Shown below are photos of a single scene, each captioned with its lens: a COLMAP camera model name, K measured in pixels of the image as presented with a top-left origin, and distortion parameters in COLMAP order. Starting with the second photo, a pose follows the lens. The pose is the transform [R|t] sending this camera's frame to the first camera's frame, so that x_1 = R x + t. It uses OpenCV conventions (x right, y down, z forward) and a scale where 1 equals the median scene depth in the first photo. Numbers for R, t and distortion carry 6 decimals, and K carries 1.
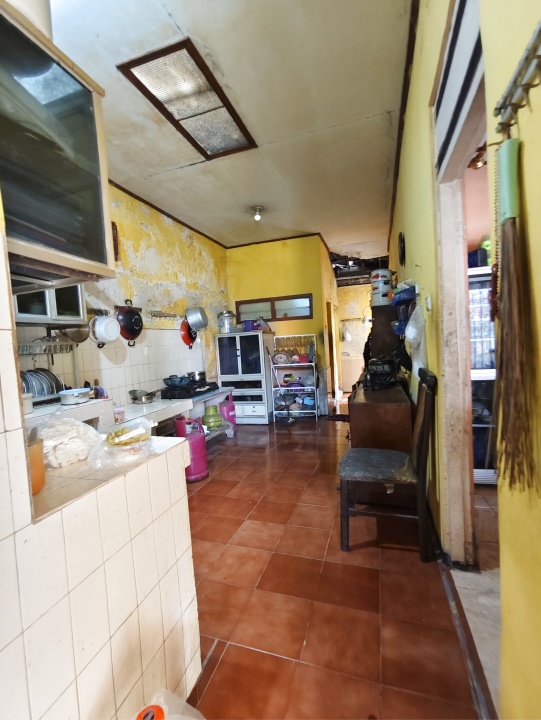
lens RADIAL K [[321.4, 0, 269.1], [0, 321.4, 354.4], [0, 0, 1]] dist [-0.012919, 0.003408]
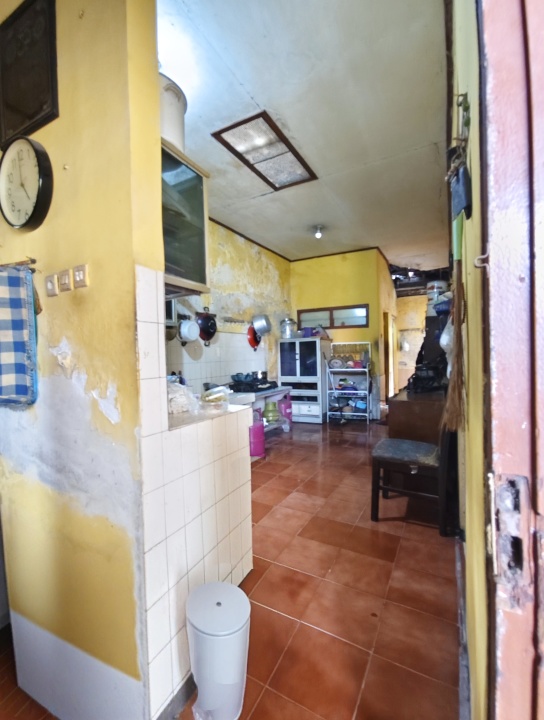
lens RADIAL K [[328.0, 0, 277.0], [0, 328.0, 360.6], [0, 0, 1]] dist [0.002895, 0.000141]
pose [[0.984638, 0.041300, -0.169652, 0.047638], [-0.043046, 0.999051, -0.006622, 0.032572], [0.169217, 0.013823, 0.985482, -0.203924]]
